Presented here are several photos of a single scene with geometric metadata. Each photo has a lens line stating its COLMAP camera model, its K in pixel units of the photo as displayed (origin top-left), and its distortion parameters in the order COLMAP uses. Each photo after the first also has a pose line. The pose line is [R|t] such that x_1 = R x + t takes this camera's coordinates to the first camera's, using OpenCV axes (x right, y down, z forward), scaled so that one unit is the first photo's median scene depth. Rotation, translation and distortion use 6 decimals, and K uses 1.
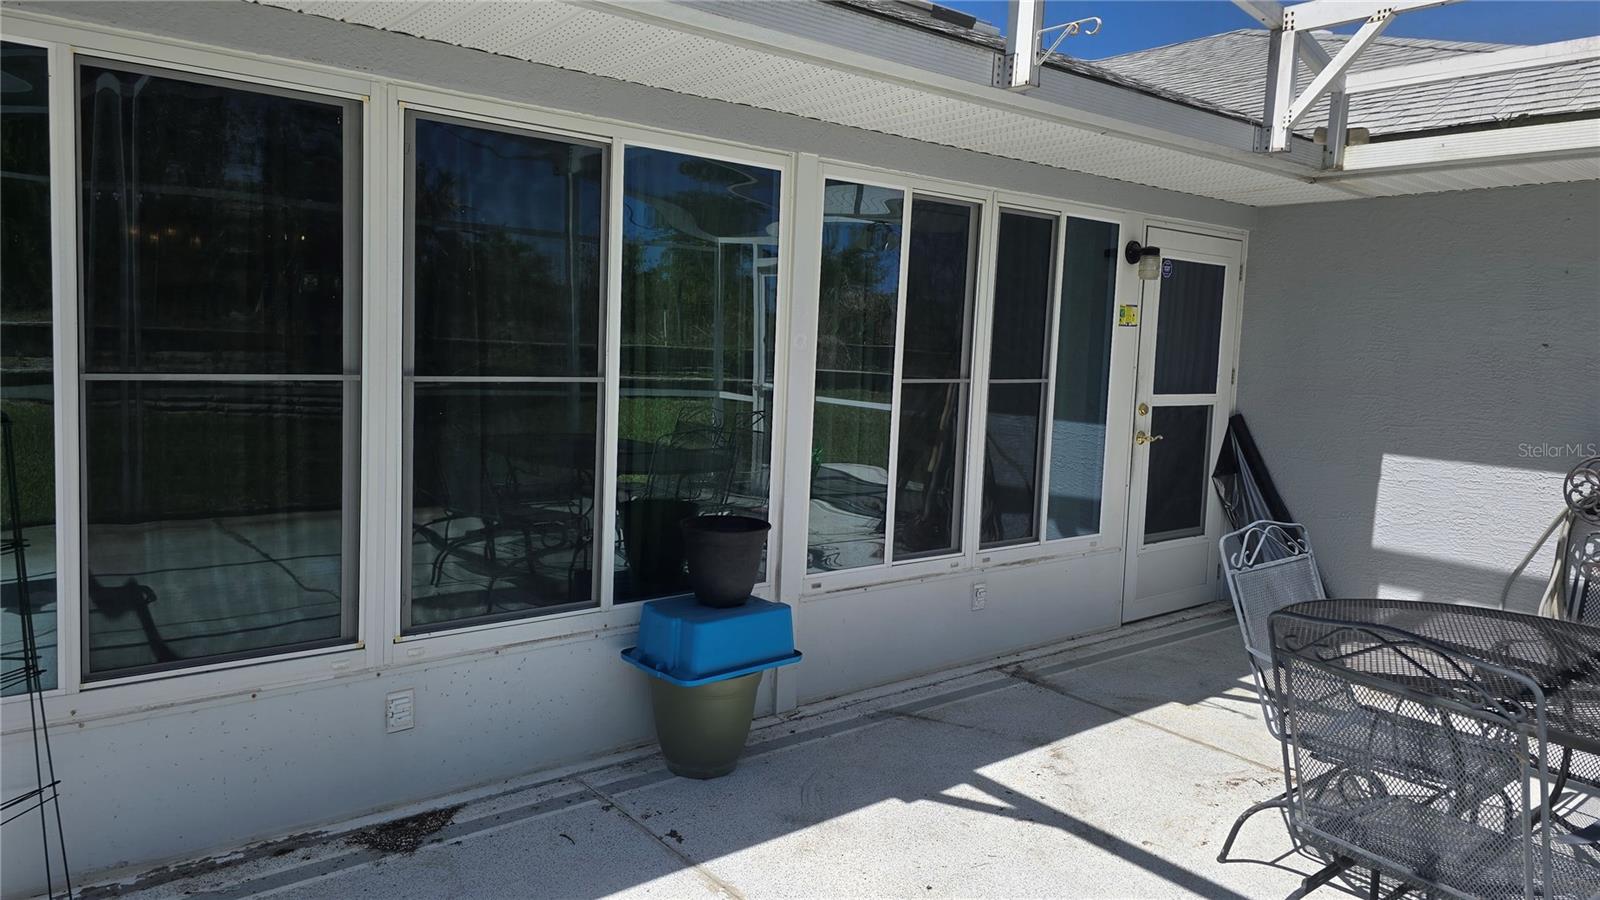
lens RADIAL K [[1092.6, 0, 803.7], [0, 1092.6, 438.1], [0, 0, 1]] dist [0.056394, -0.021068]
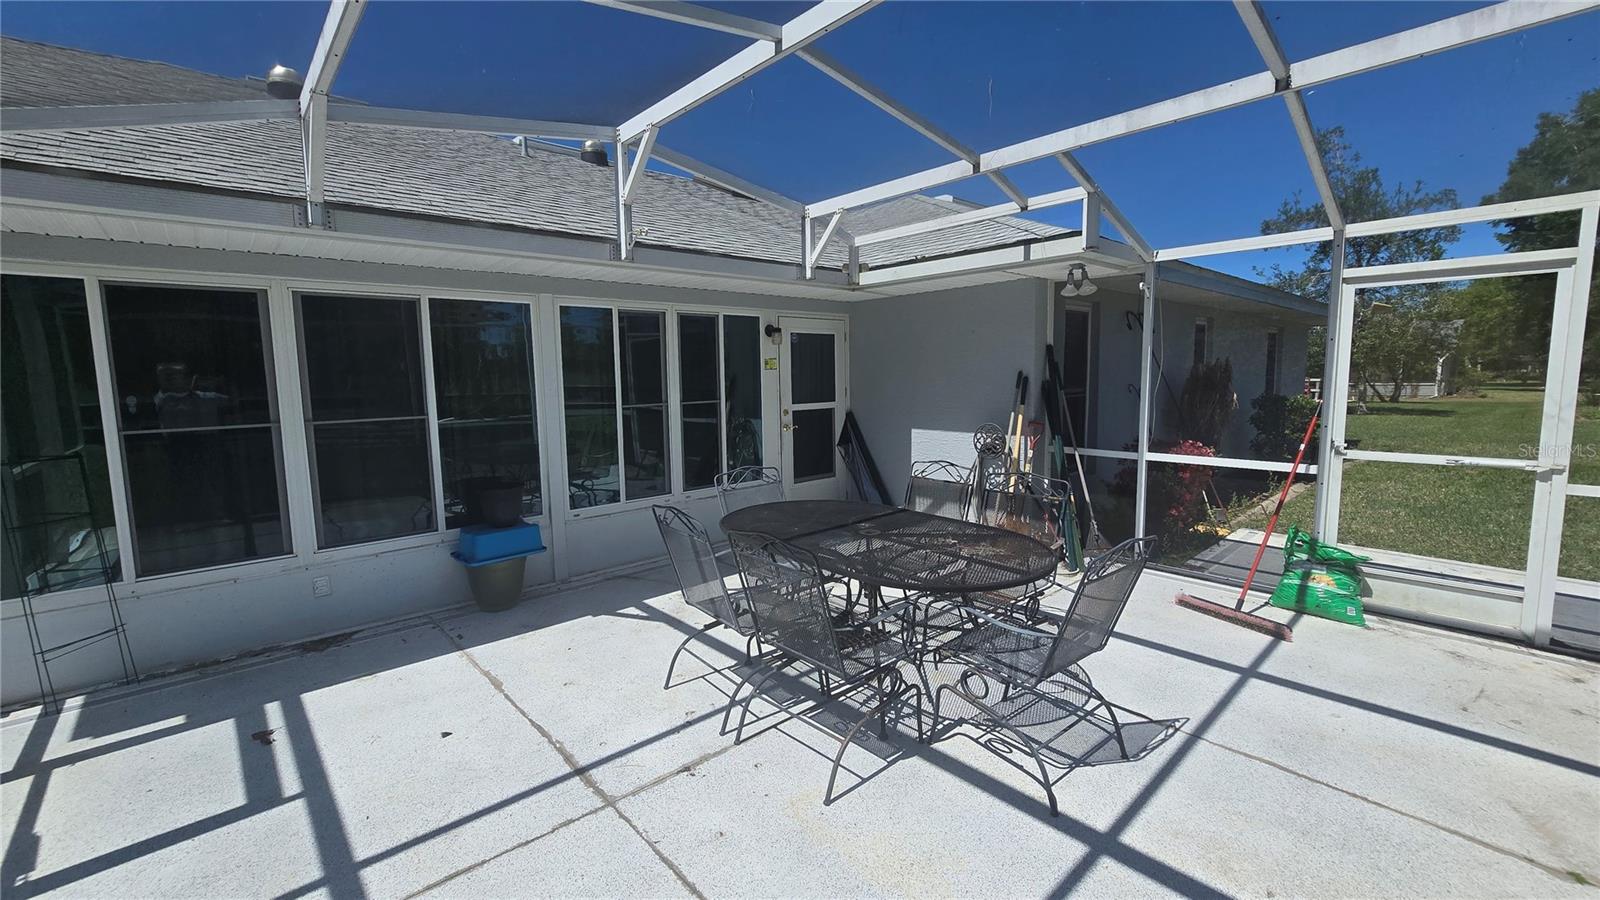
lens RADIAL K [[656.1, 0, 801.3], [0, 656.1, 450.9], [0, 0, 1]] dist [-0.005546, 0.001286]
pose [[0.997518, -0.060053, 0.036772, 0.378835], [0.059035, 0.997858, 0.028176, 0.012522], [-0.038385, -0.025935, 0.998926, -0.181389]]
